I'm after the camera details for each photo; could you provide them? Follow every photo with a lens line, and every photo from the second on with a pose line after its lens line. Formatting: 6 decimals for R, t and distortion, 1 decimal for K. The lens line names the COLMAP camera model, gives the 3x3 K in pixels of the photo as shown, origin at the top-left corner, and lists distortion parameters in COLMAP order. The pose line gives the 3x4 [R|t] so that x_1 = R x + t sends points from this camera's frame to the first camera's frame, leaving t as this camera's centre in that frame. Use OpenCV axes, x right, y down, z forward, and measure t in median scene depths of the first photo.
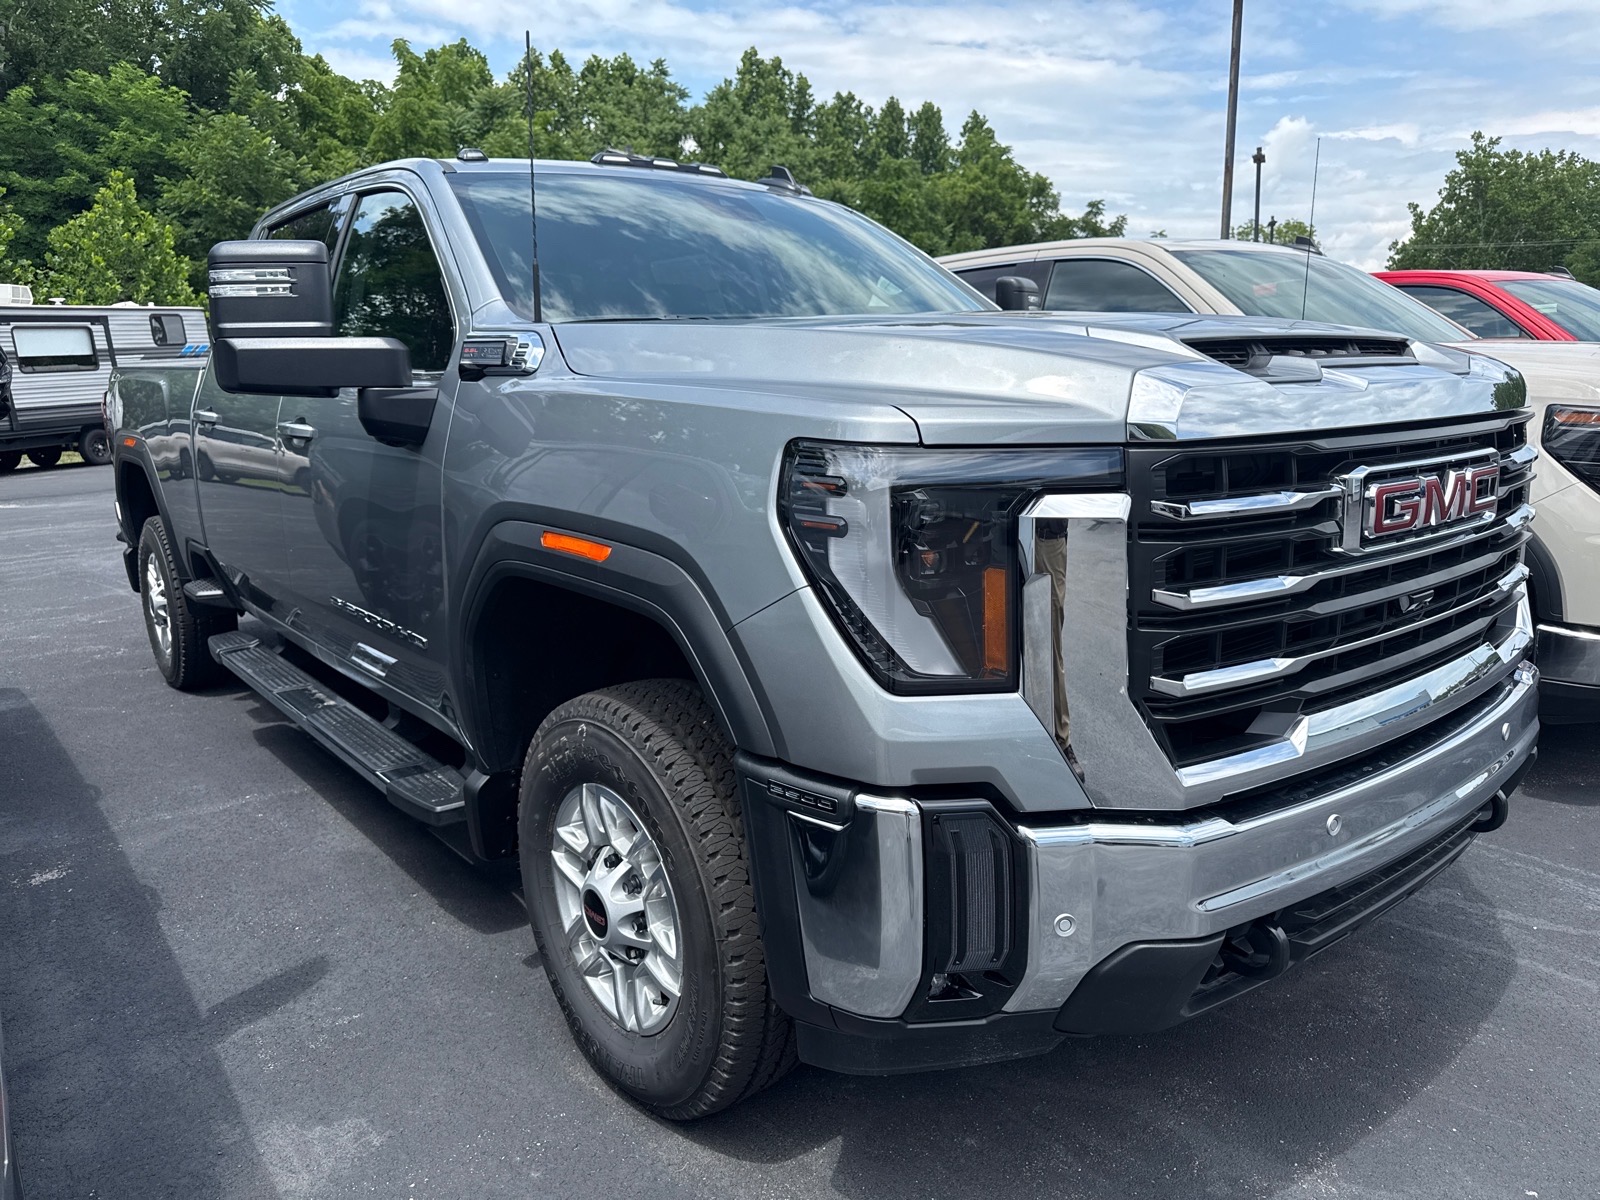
lens RADIAL K [[1135.3, 0, 796.6], [0, 1135.3, 597.7], [0, 0, 1]] dist [0.011840, -0.005871]
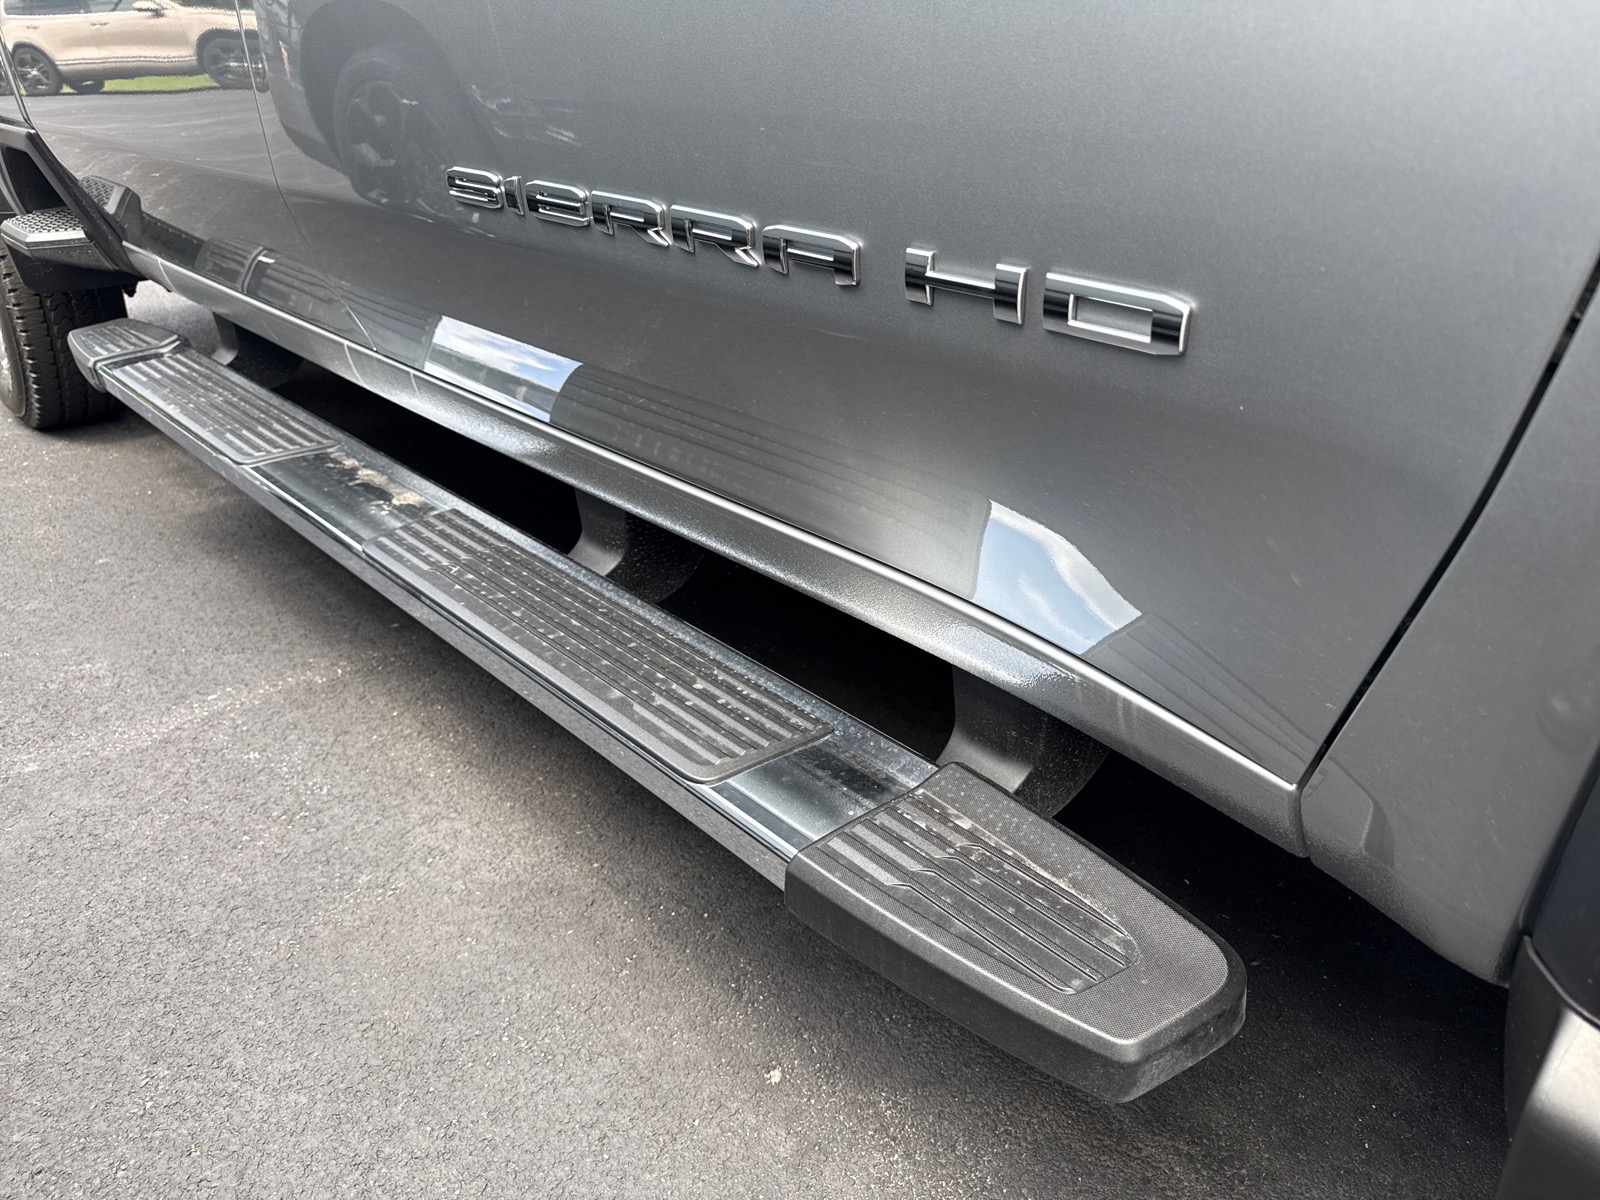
lens RADIAL K [[1154.1, 0, 791.9], [0, 1154.1, 605.8], [0, 0, 1]] dist [0.000382, -0.001624]
pose [[0.998348, -0.021538, 0.053259, -0.273887], [0.006953, 0.965544, 0.260147, 0.024793], [-0.057027, -0.259347, 0.964099, 0.551110]]
